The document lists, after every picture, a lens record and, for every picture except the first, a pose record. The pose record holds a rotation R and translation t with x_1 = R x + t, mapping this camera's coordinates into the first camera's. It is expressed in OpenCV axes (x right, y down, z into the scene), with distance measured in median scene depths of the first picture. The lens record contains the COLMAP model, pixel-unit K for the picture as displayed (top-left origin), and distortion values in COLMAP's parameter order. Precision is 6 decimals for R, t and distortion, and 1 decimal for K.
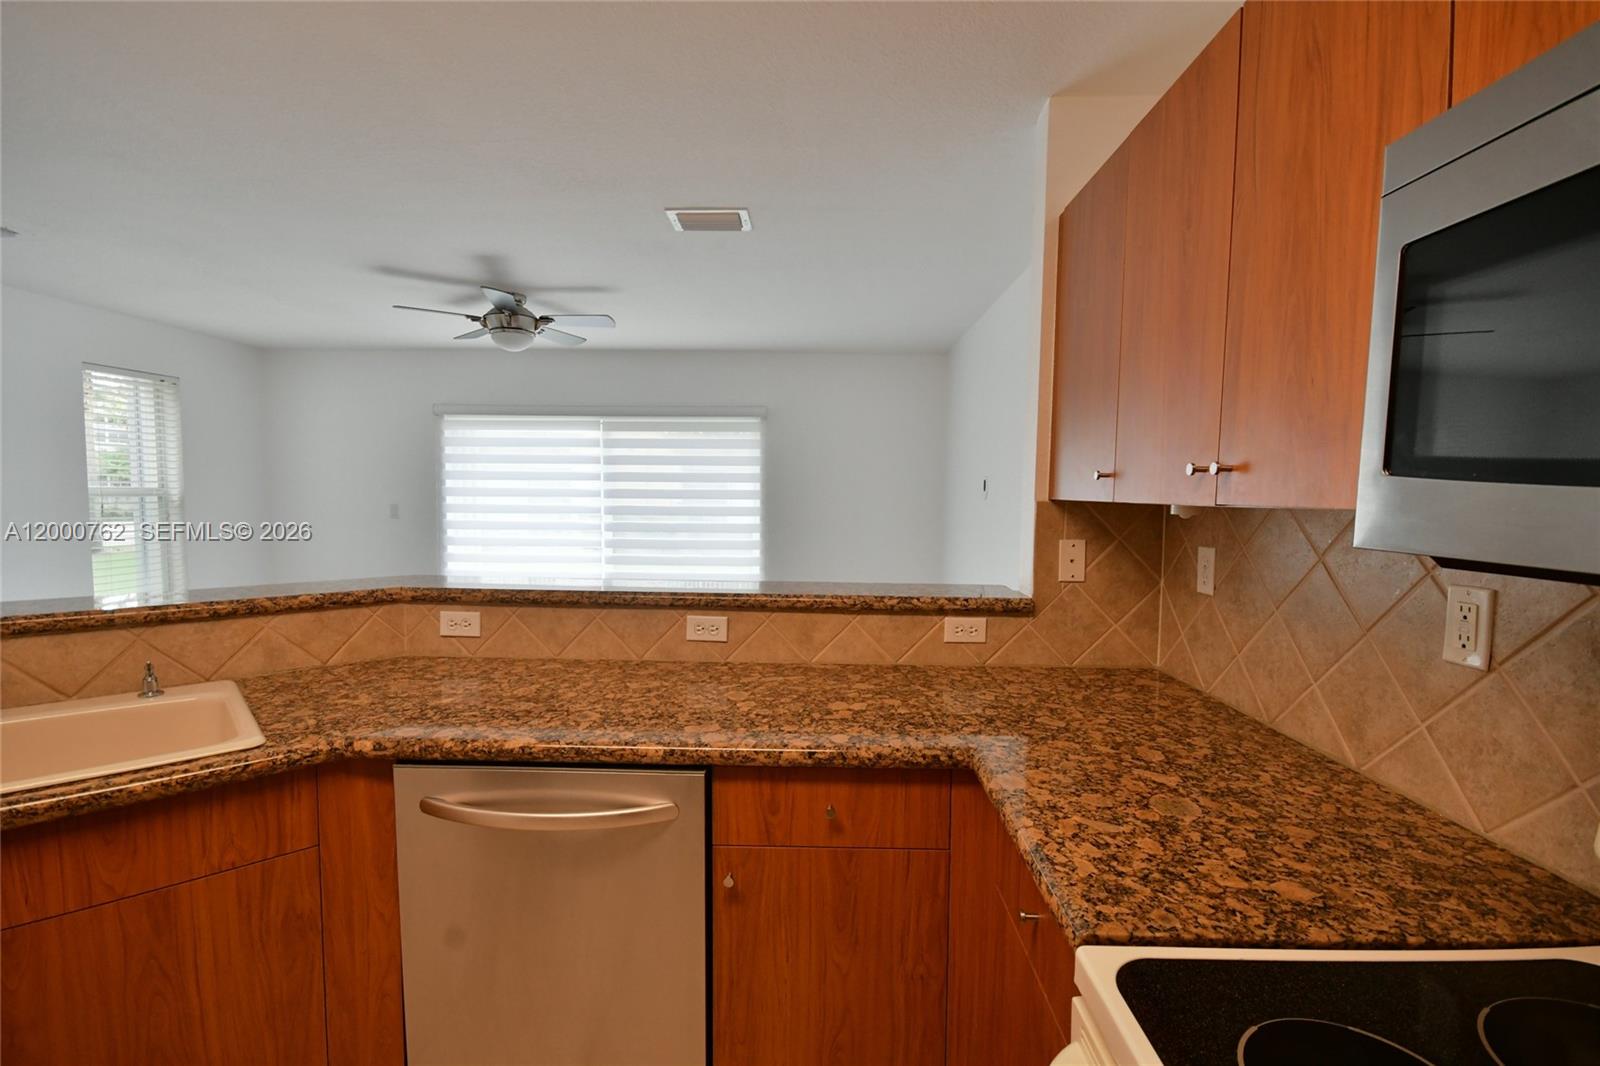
lens RADIAL K [[704.2, 0, 797.1], [0, 704.2, 540.0], [0, 0, 1]] dist [0.001370, -0.004374]
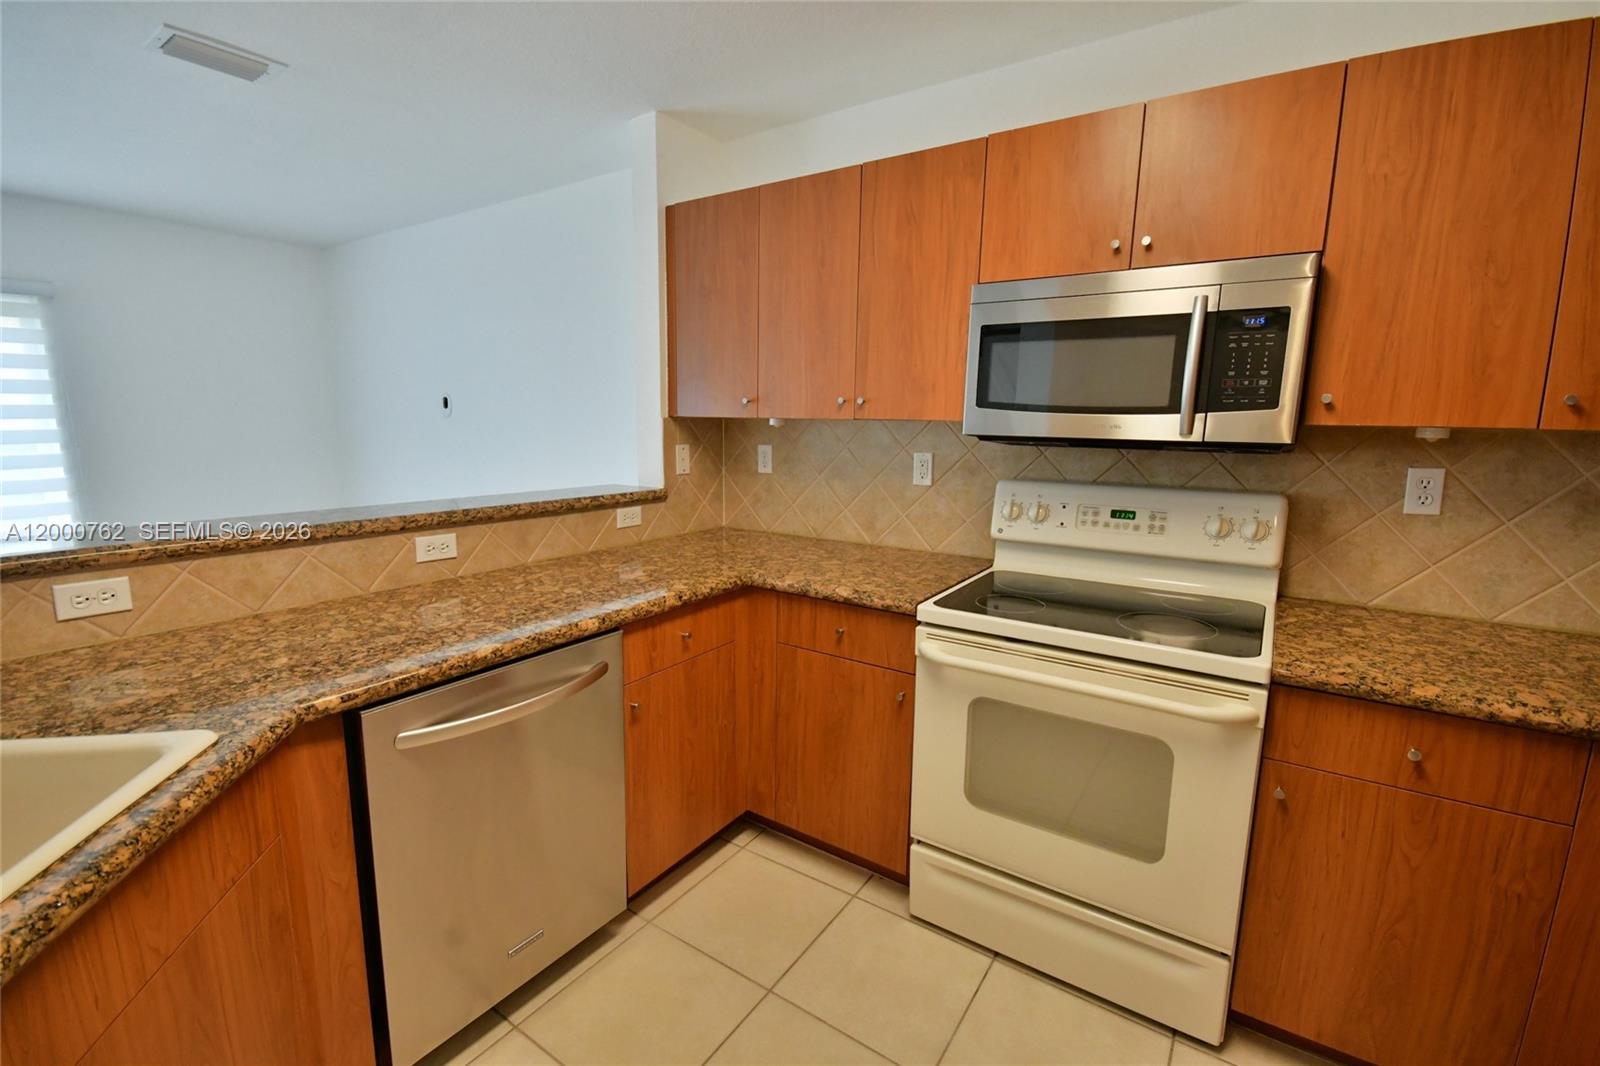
lens RADIAL K [[704.2, 0, 795.0], [0, 704.2, 533.7], [0, 0, 1]] dist [0.001370, -0.004374]
pose [[0.543778, -0.142809, 0.826989, -0.790498], [0.051297, 0.989229, 0.137095, -0.007351], [-0.837660, -0.032127, 0.545246, 0.023258]]
